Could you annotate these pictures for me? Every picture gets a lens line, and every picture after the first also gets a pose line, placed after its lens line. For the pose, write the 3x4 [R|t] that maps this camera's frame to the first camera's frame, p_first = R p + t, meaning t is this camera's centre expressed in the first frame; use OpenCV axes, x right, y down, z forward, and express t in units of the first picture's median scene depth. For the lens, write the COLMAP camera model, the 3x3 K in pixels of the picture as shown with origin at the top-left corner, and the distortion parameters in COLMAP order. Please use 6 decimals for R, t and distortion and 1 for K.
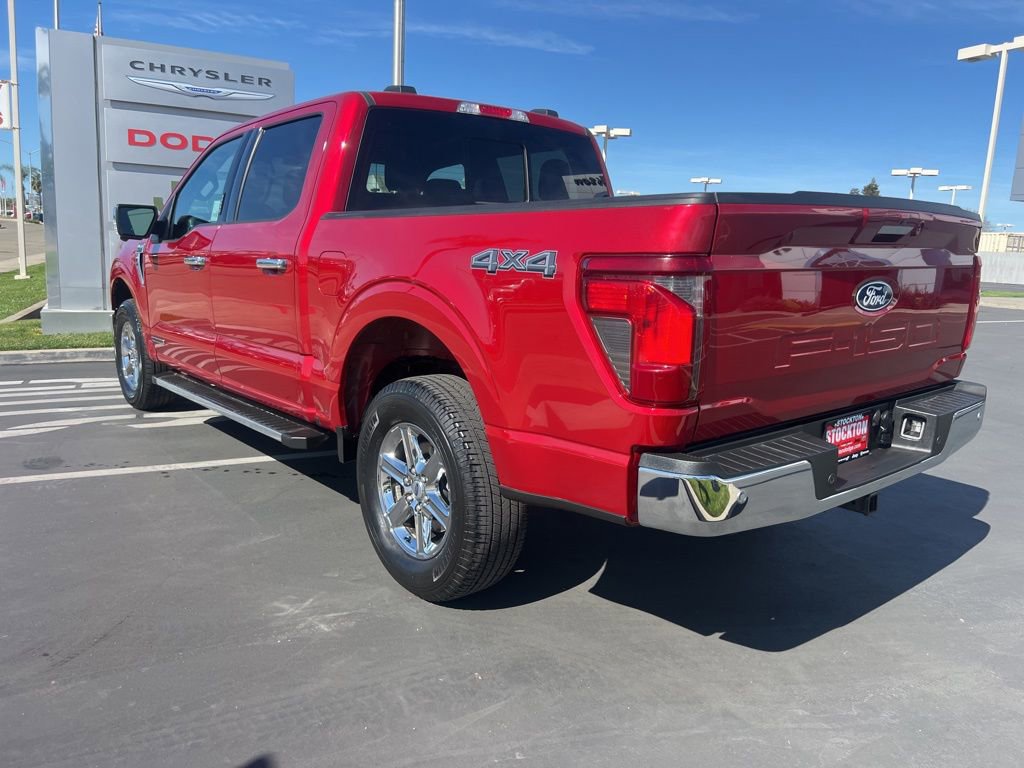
lens RADIAL K [[765.2, 0, 516.0], [0, 765.2, 380.7], [0, 0, 1]] dist [0.057008, -0.066909]
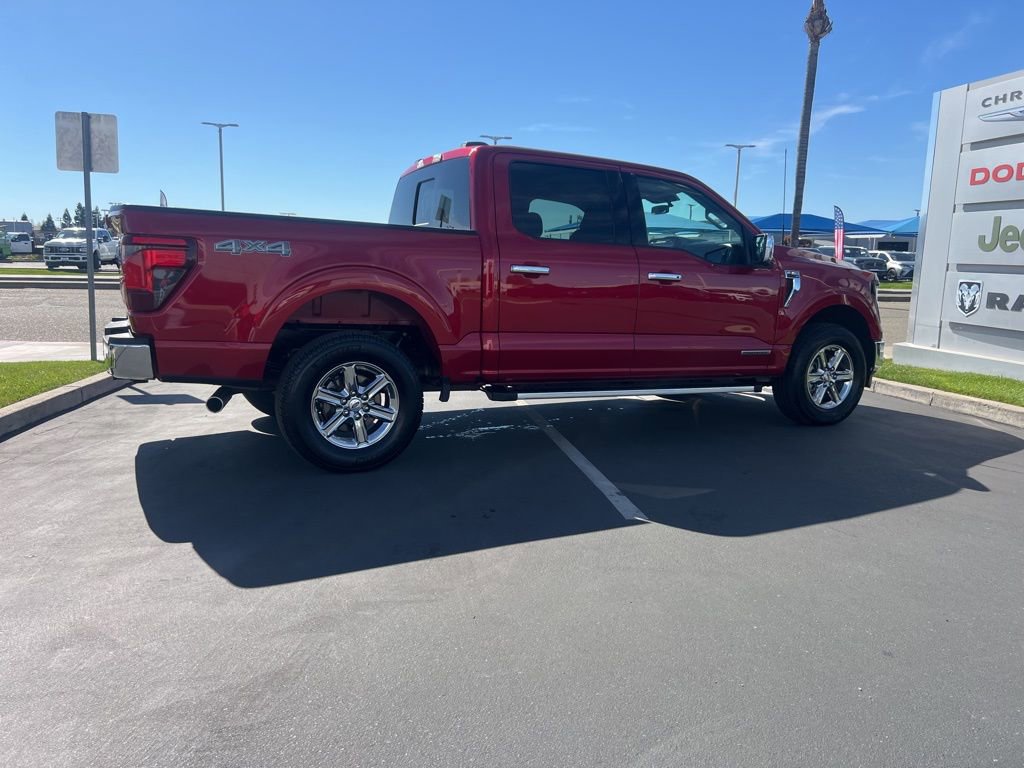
lens RADIAL K [[765.0, 0, 515.3], [0, 765.0, 391.5], [0, 0, 1]] dist [0.054797, -0.064466]
pose [[-0.224965, 0.116053, -0.967431, 1.363420], [-0.205124, 0.964990, 0.163459, -0.200384], [0.952531, 0.235216, -0.193284, 1.526222]]
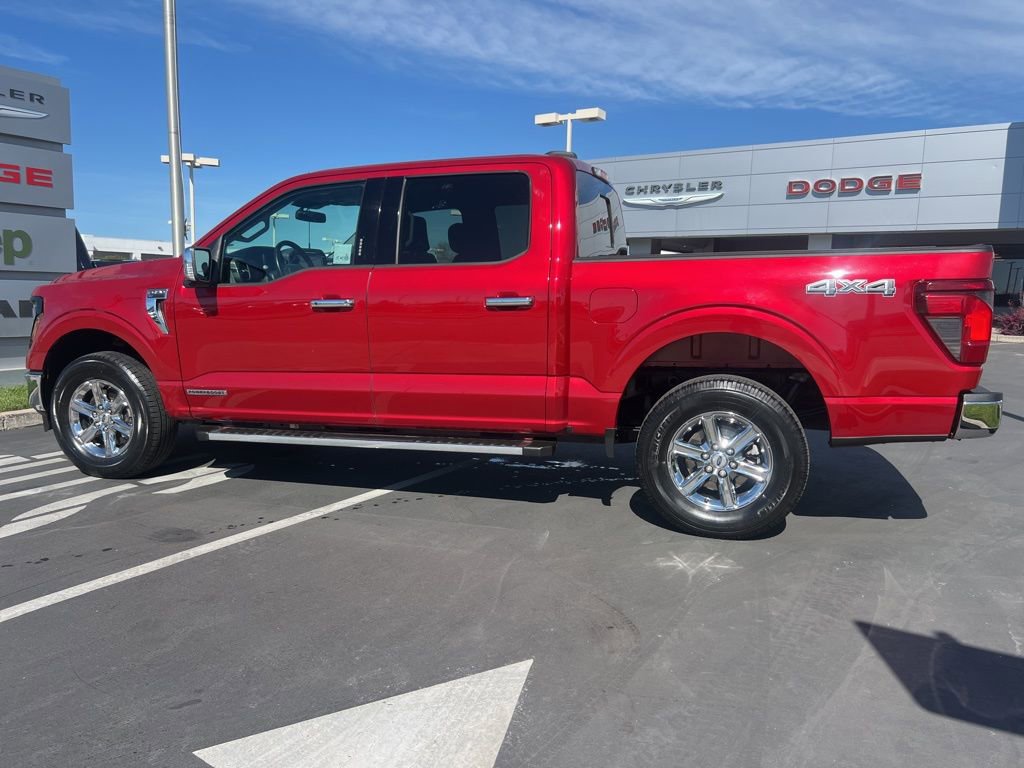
lens RADIAL K [[765.0, 0, 515.3], [0, 765.0, 391.5], [0, 0, 1]] dist [0.054797, -0.064466]
pose [[0.838376, -0.102365, 0.535394, -0.855210], [0.116443, 0.993169, 0.007550, -0.022420], [-0.532509, 0.056013, 0.844569, 0.033930]]
